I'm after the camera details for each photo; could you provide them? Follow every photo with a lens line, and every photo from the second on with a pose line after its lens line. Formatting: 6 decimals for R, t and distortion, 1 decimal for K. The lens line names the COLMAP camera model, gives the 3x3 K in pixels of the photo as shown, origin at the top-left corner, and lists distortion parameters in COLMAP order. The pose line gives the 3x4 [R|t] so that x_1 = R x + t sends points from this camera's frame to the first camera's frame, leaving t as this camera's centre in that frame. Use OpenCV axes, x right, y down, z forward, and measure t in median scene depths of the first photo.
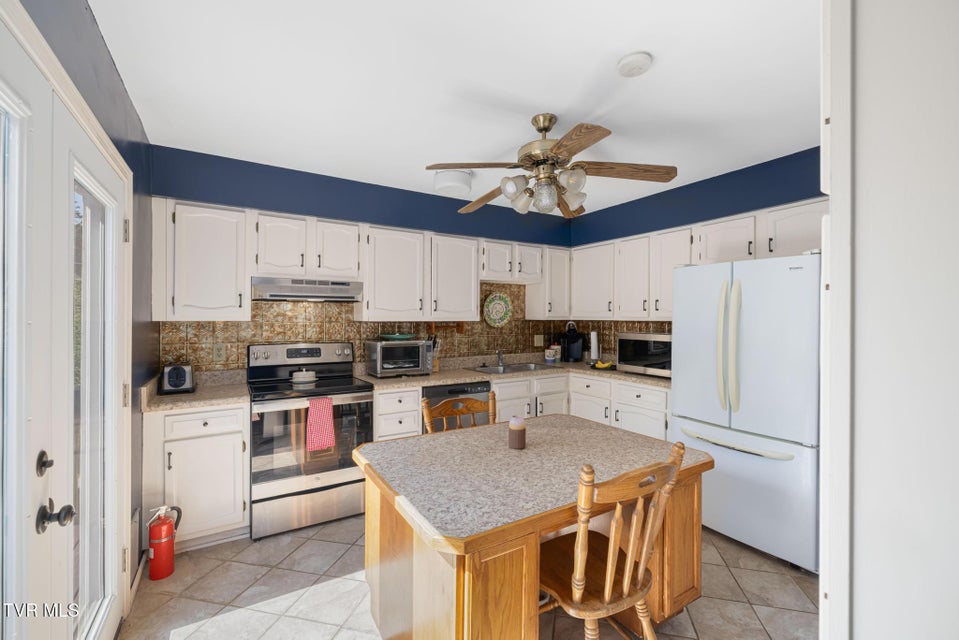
lens RADIAL K [[408.9, 0, 477.0], [0, 408.9, 320.3], [0, 0, 1]] dist [-0.001356, 0.000317]
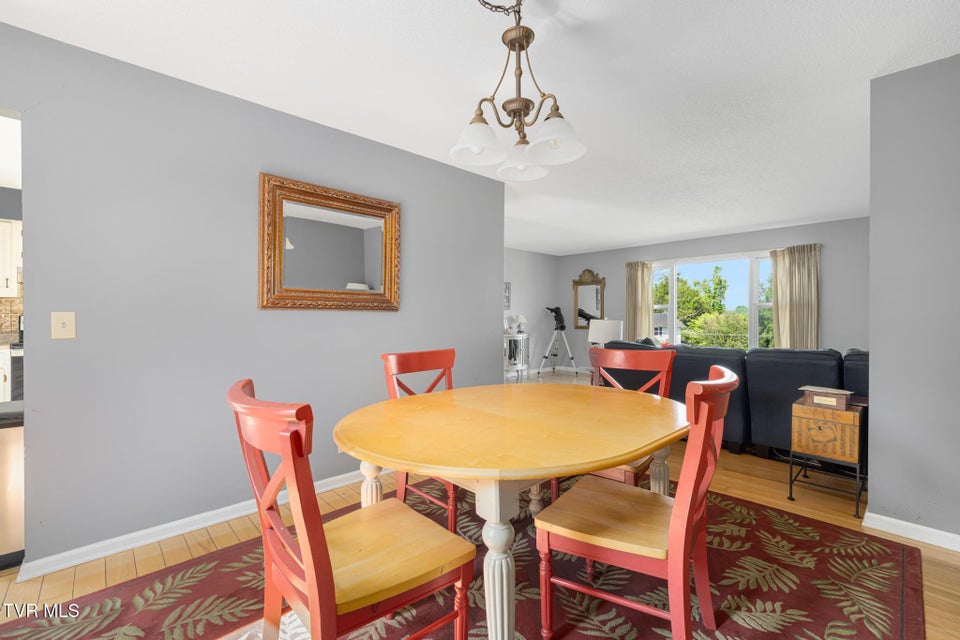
lens RADIAL K [[409.3, 0, 480.1], [0, 409.3, 321.6], [0, 0, 1]] dist [-0.001356, 0.000317]
pose [[0.977750, -0.005759, 0.209692, 0.777775], [0.005741, 0.999983, 0.000695, 0.099926], [-0.209693, 0.000525, 0.977767, -0.796298]]
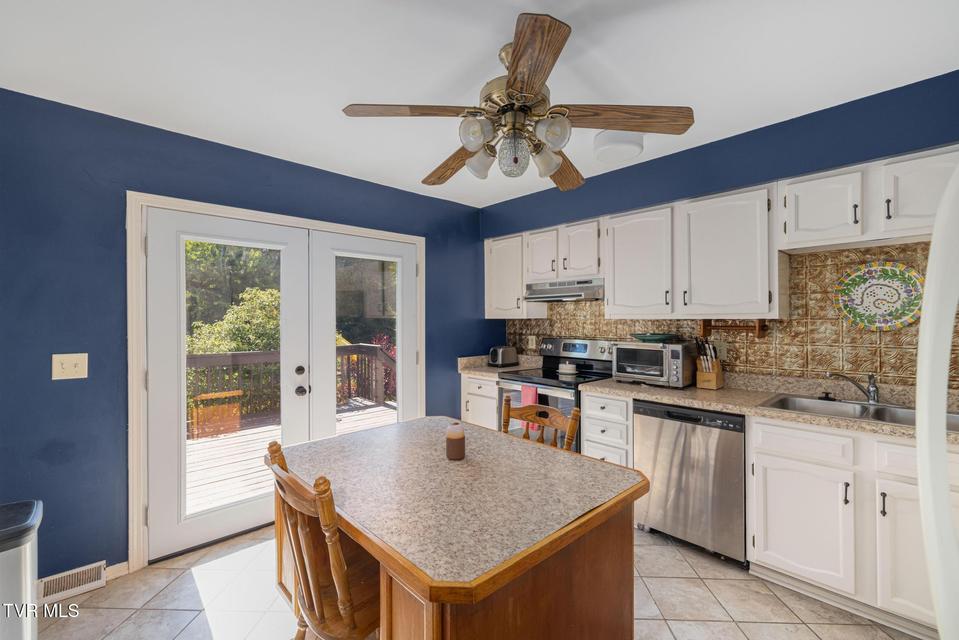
lens RADIAL K [[408.9, 0, 480.4], [0, 408.9, 316.3], [0, 0, 1]] dist [-0.001356, 0.000317]
pose [[0.206863, -0.006665, -0.978347, 0.696911], [0.000671, 0.999978, -0.006670, 0.002801], [0.978370, 0.000723, 0.206863, 0.606152]]
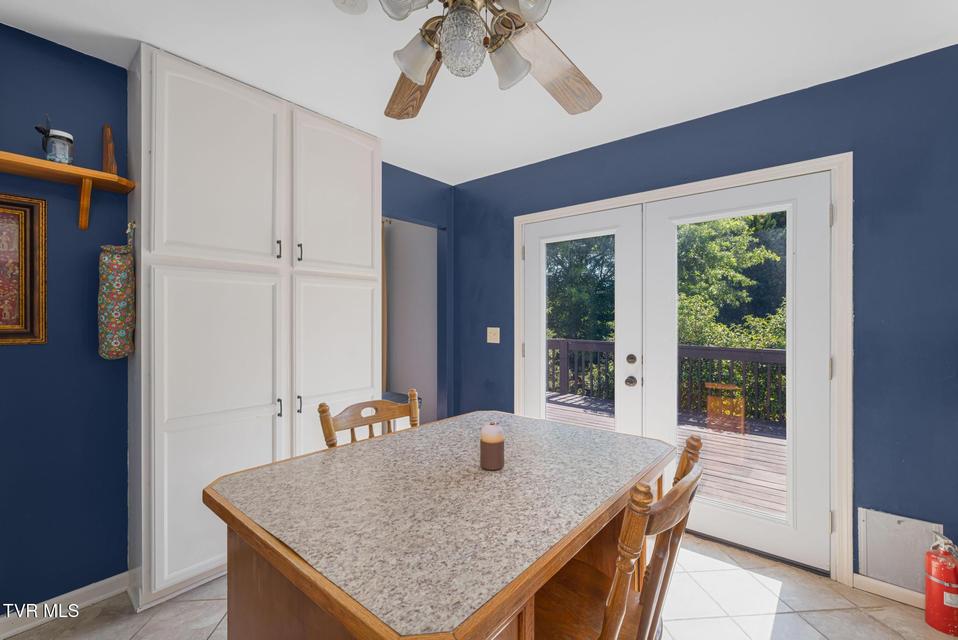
lens RADIAL K [[408.5, 0, 479.8], [0, 408.5, 318.3], [0, 0, 1]] dist [-0.001356, 0.000317]
pose [[-0.945740, -0.004499, -0.324895, 0.243858], [-0.005155, 0.999986, 0.001158, 0.037119], [0.324885, 0.002770, -0.945750, 1.160366]]
